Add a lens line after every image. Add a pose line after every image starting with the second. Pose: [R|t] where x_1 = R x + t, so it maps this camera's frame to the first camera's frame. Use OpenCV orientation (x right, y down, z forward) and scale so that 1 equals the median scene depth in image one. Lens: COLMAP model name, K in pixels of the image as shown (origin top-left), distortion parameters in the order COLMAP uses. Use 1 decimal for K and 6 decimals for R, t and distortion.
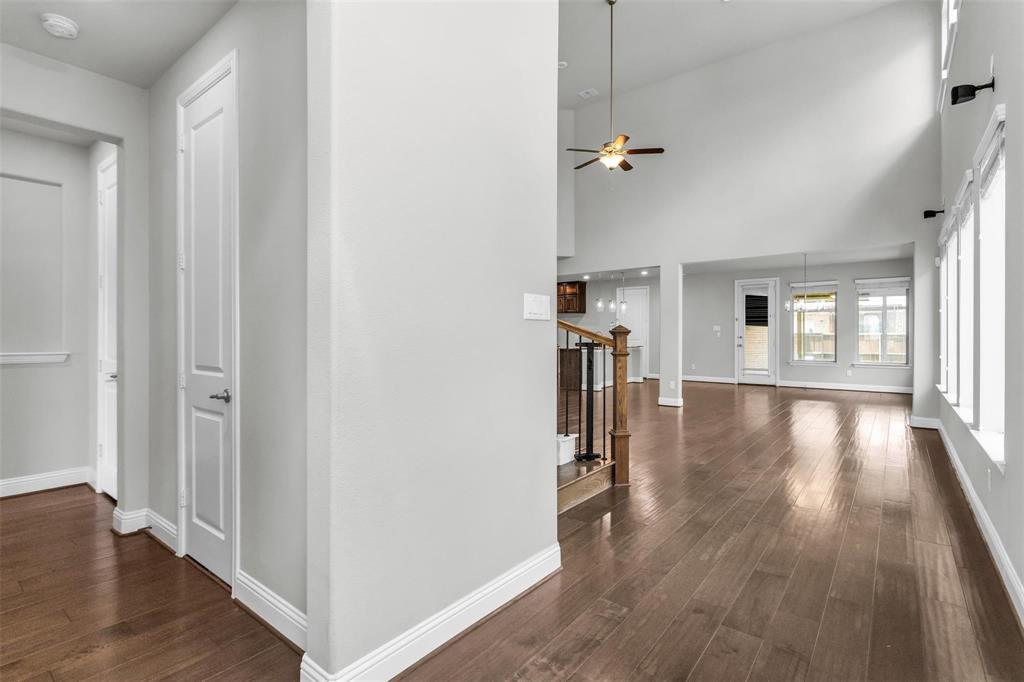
lens RADIAL K [[494.1, 0, 506.4], [0, 494.1, 335.5], [0, 0, 1]] dist [0.001993, 0.000467]
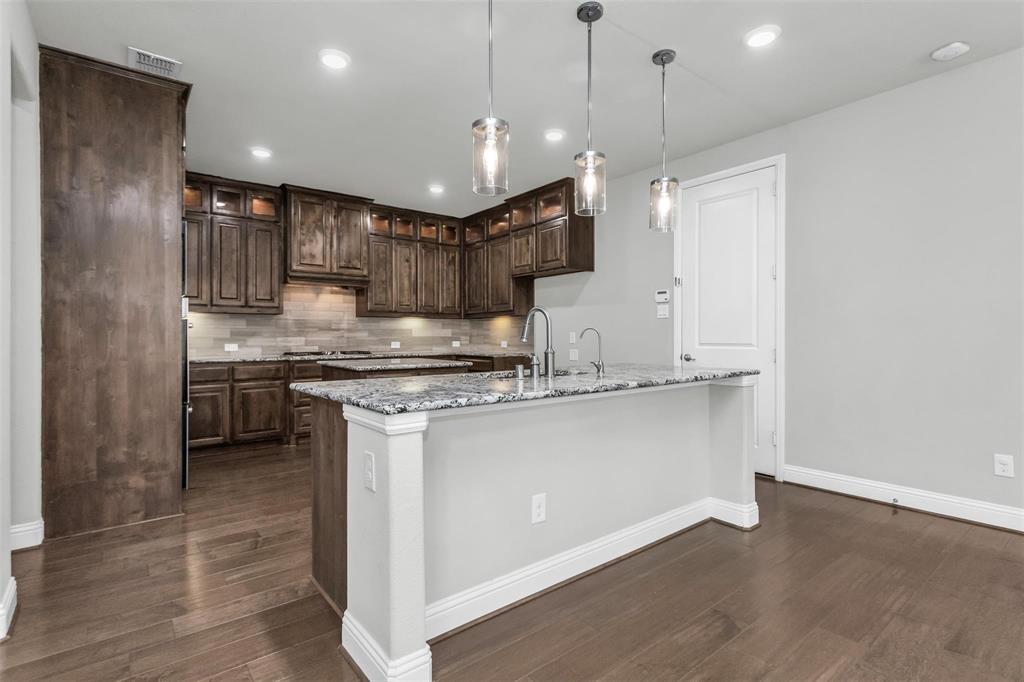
lens RADIAL K [[494.1, 0, 508.5], [0, 494.1, 335.8], [0, 0, 1]] dist [0.001993, 0.000467]
pose [[0.972629, -0.002678, -0.232348, 0.265928], [0.001457, 0.999984, -0.005424, 0.006810], [0.232359, 0.004937, 0.972618, 0.913444]]
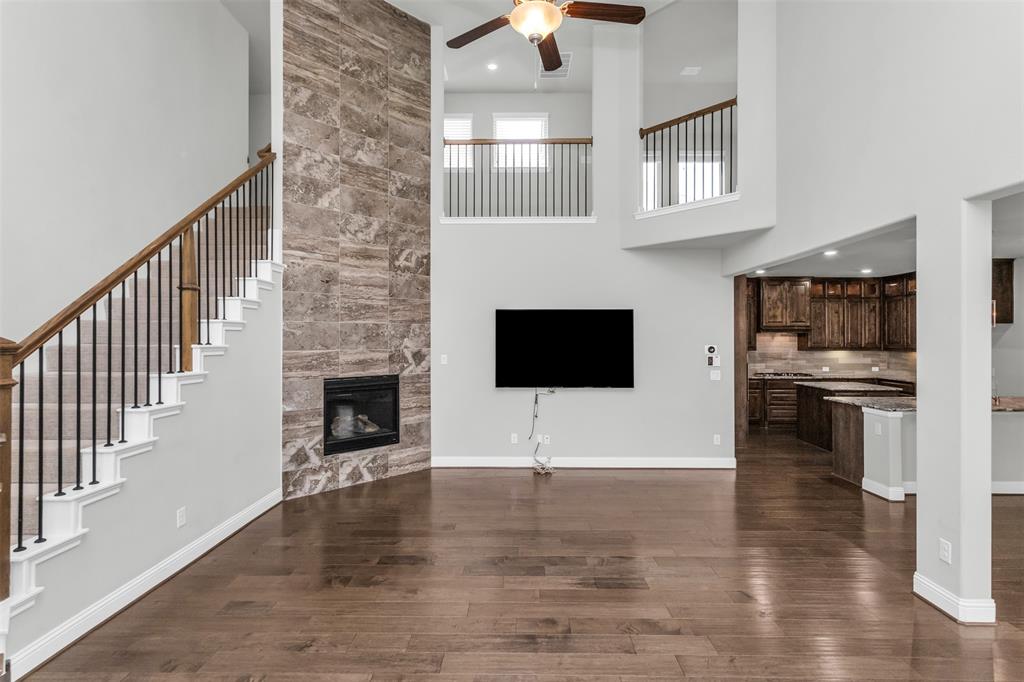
lens RADIAL K [[494.1, 0, 510.8], [0, 494.1, 335.4], [0, 0, 1]] dist [0.001993, 0.000467]
pose [[0.607542, -0.003798, -0.794278, 0.357251], [-0.003382, 0.999967, -0.007369, -0.040800], [0.794280, 0.007163, 0.607509, 0.453918]]
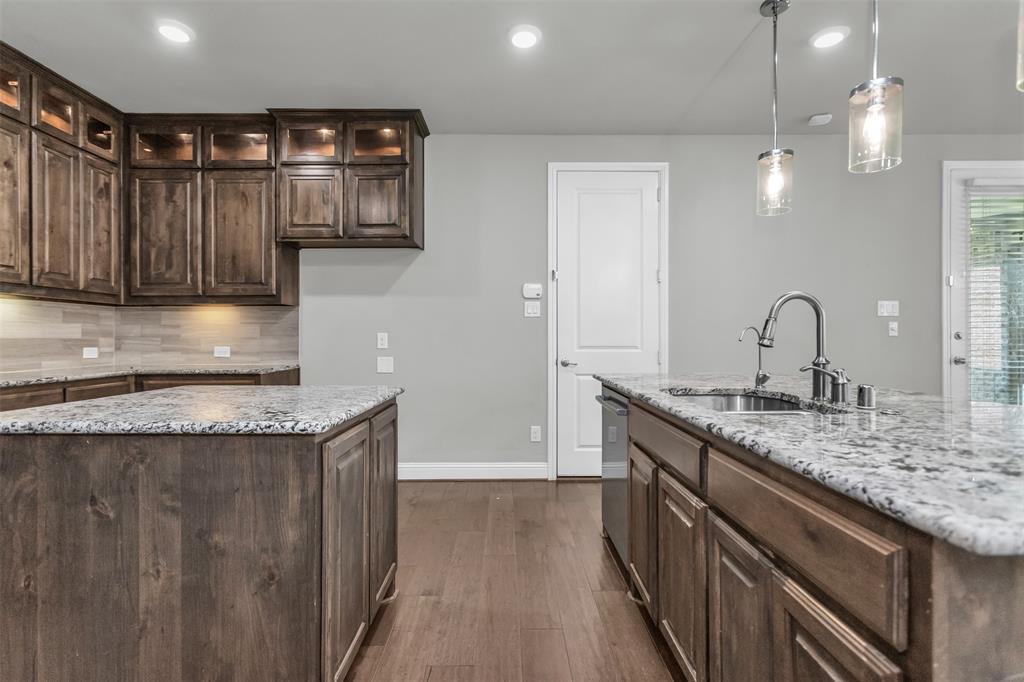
lens RADIAL K [[494.1, 0, 509.8], [0, 494.1, 339.7], [0, 0, 1]] dist [0.001993, 0.000467]
pose [[0.776623, -0.001994, 0.629963, 0.038304], [0.004051, 0.999990, -0.001829, 0.006582], [-0.629953, 0.003972, 0.776623, 1.104986]]
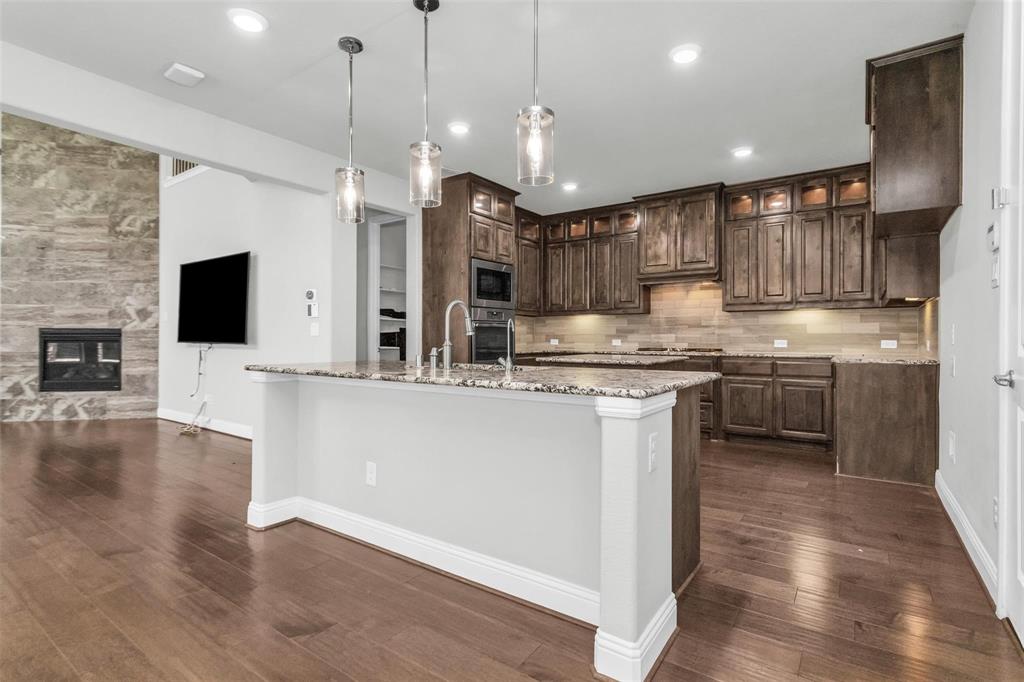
lens RADIAL K [[494.1, 0, 511.8], [0, 494.1, 335.2], [0, 0, 1]] dist [0.001993, 0.000467]
pose [[0.055617, -0.002820, -0.998448, 0.492116], [-0.006161, 0.999976, -0.003168, 0.009393], [0.998433, 0.006328, 0.055598, 1.189064]]
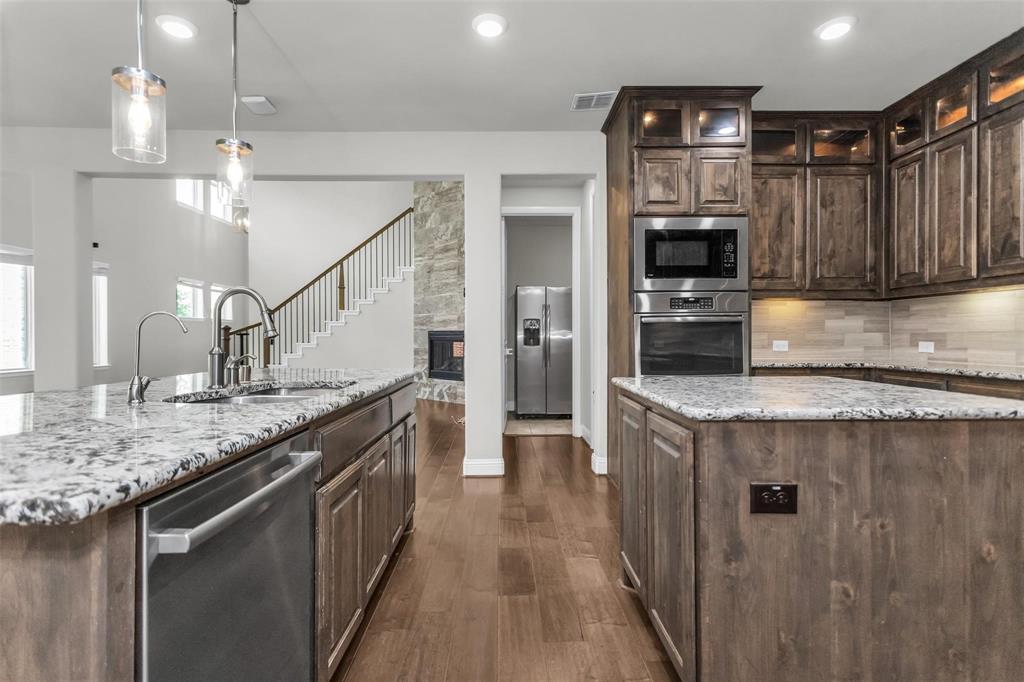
lens RADIAL K [[494.1, 0, 507.1], [0, 494.1, 334.7], [0, 0, 1]] dist [0.001993, 0.000467]
pose [[-0.775930, -0.000060, -0.630819, 0.259873], [-0.001121, 0.999999, 0.001284, 0.007146], [0.630818, 0.001703, -0.775929, 1.376278]]
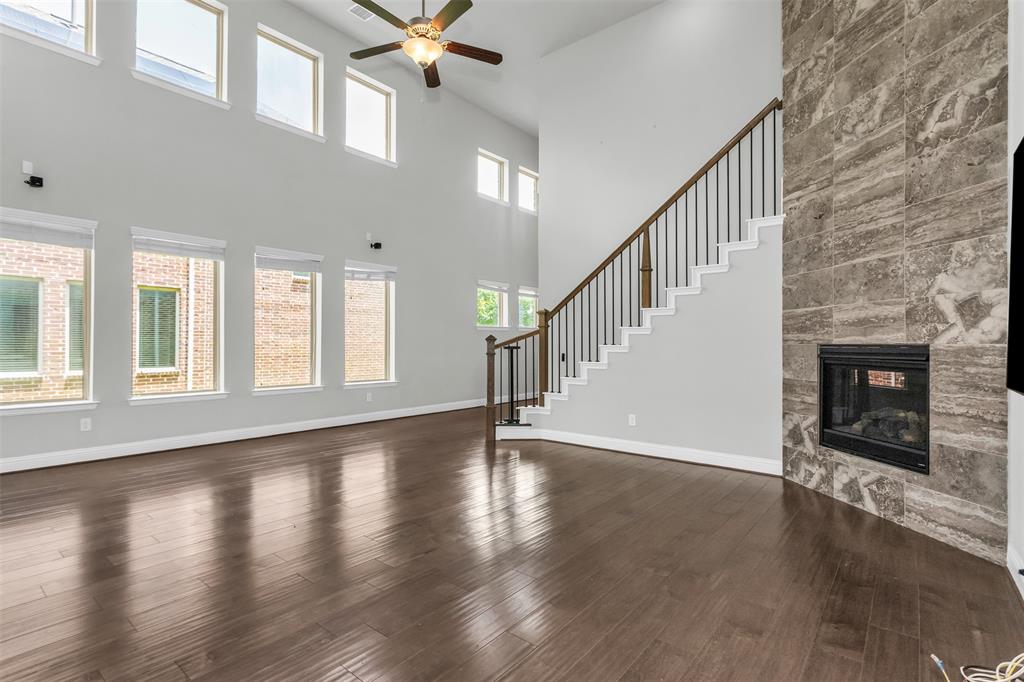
lens RADIAL K [[494.1, 0, 505.9], [0, 494.1, 339.8], [0, 0, 1]] dist [0.001993, 0.000467]
pose [[-0.999819, -0.002106, 0.018932, 0.066183], [-0.002184, 0.999989, -0.004084, 0.000699], [-0.018924, -0.004125, -0.999812, 1.022991]]
